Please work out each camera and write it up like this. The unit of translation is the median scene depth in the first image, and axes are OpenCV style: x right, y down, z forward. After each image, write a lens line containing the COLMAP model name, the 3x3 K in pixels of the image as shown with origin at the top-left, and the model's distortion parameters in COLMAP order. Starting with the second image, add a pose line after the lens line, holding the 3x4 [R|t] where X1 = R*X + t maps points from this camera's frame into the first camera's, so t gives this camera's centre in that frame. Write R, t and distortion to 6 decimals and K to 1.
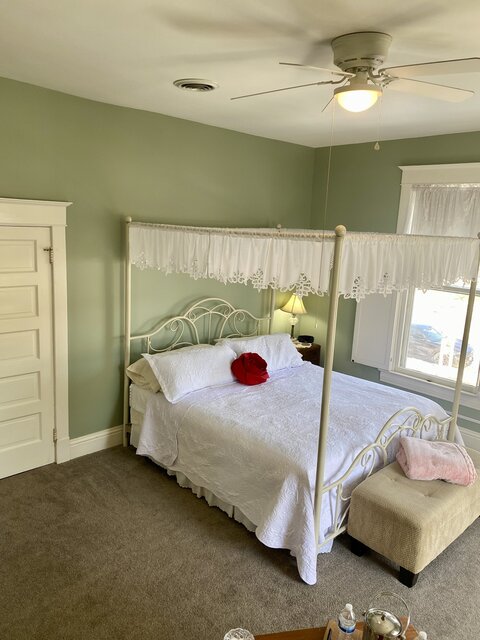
lens RADIAL K [[482.6, 0, 239.4], [0, 482.6, 320.9], [0, 0, 1]] dist [0.066531, -0.028555]
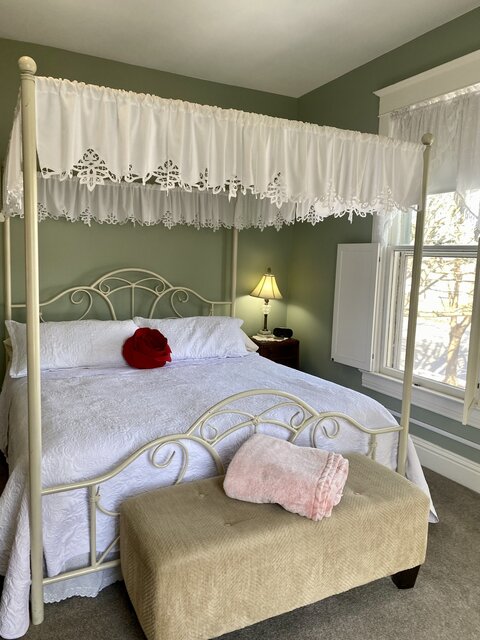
lens RADIAL K [[482.6, 0, 241.8], [0, 482.6, 319.5], [0, 0, 1]] dist [0.066531, -0.028555]
pose [[0.961837, 0.015854, -0.273164, 0.359990], [-0.039296, 0.995975, -0.080564, 0.102984], [0.270787, 0.088223, 0.958588, 0.272552]]
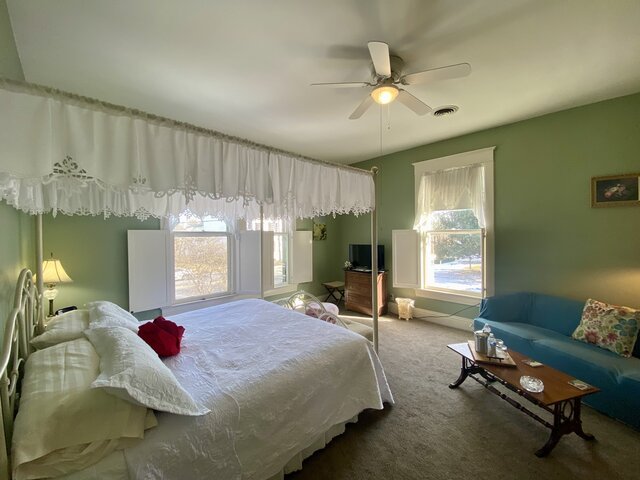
lens RADIAL K [[259.4, 0, 319.2], [0, 259.4, 238.4], [0, 0, 1]] dist [-0.000869, -0.000080]
pose [[-0.003933, -0.059179, 0.998240, -0.378961], [0.203833, 0.977242, 0.058737, -0.031094], [-0.978998, 0.203705, 0.008220, 0.674225]]
